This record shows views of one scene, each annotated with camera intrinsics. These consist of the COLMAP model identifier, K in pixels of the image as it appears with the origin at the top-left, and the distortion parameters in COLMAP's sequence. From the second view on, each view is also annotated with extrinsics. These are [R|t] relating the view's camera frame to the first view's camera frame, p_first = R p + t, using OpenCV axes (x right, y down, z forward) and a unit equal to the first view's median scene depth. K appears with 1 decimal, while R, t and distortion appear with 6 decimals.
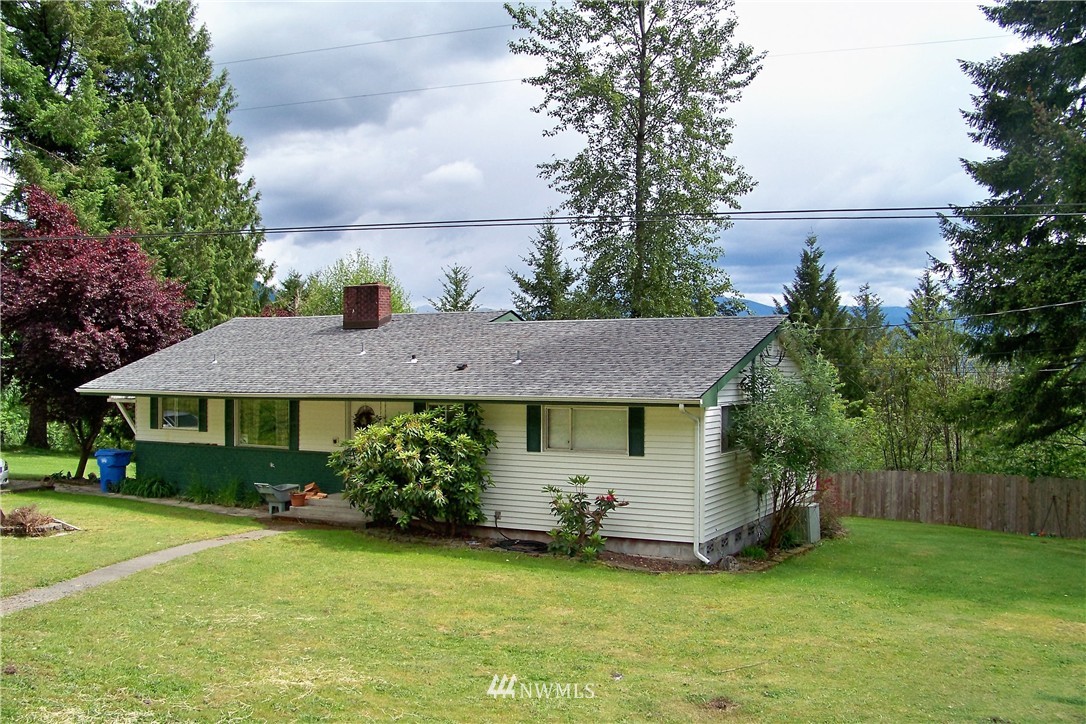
lens RADIAL K [[1068.4, 0, 541.4], [0, 1068.4, 376.7], [0, 0, 1]] dist [-0.233978, 0.290043]
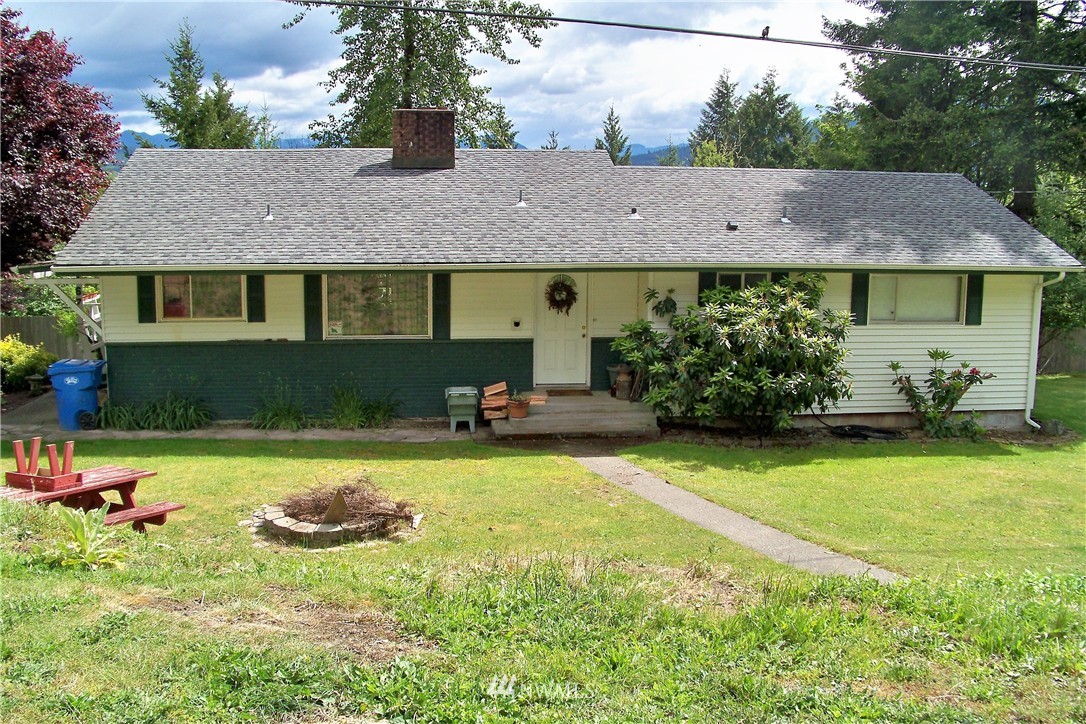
lens RADIAL K [[1068.4, 0, 541.4], [0, 1068.4, 376.7], [0, 0, 1]] dist [-0.233978, 0.290043]
pose [[0.820566, -0.090764, 0.564299, -0.596214], [0.000220, 0.987360, 0.158491, -0.020943], [-0.571552, -0.129928, 0.810214, 0.369161]]
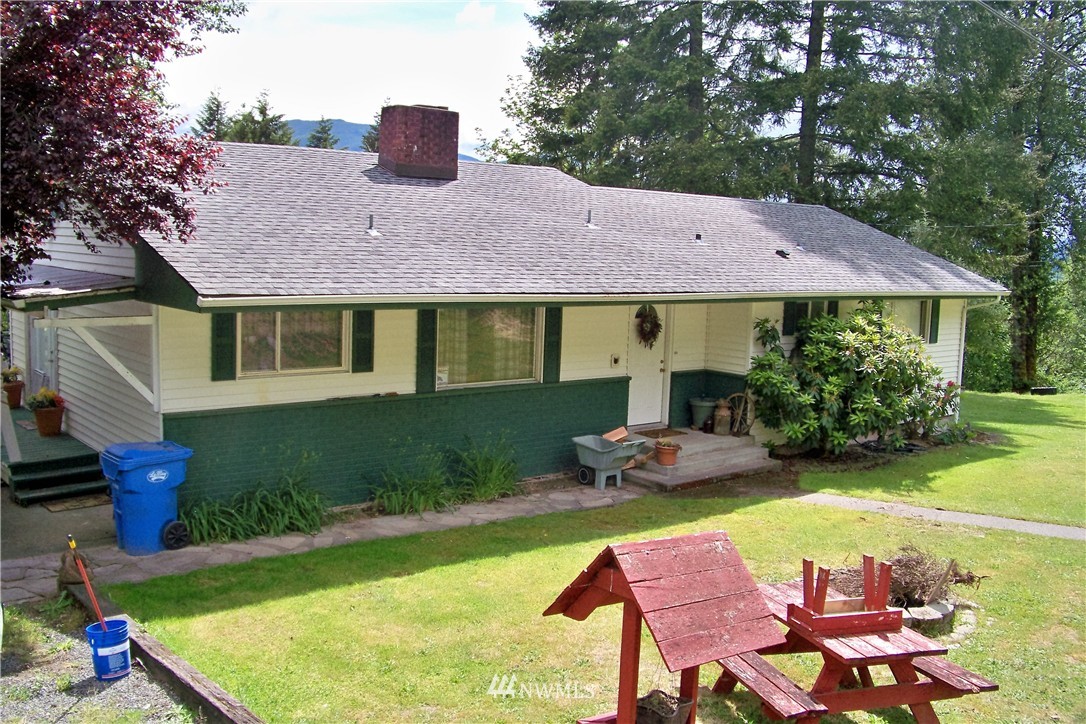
lens RADIAL K [[1068.4, 0, 541.4], [0, 1068.4, 376.7], [0, 0, 1]] dist [-0.233978, 0.290043]
pose [[0.348233, -0.111008, 0.930812, -0.818112], [-0.026586, 0.991395, 0.128180, -0.013190], [-0.937031, -0.069383, 0.342285, 0.798784]]
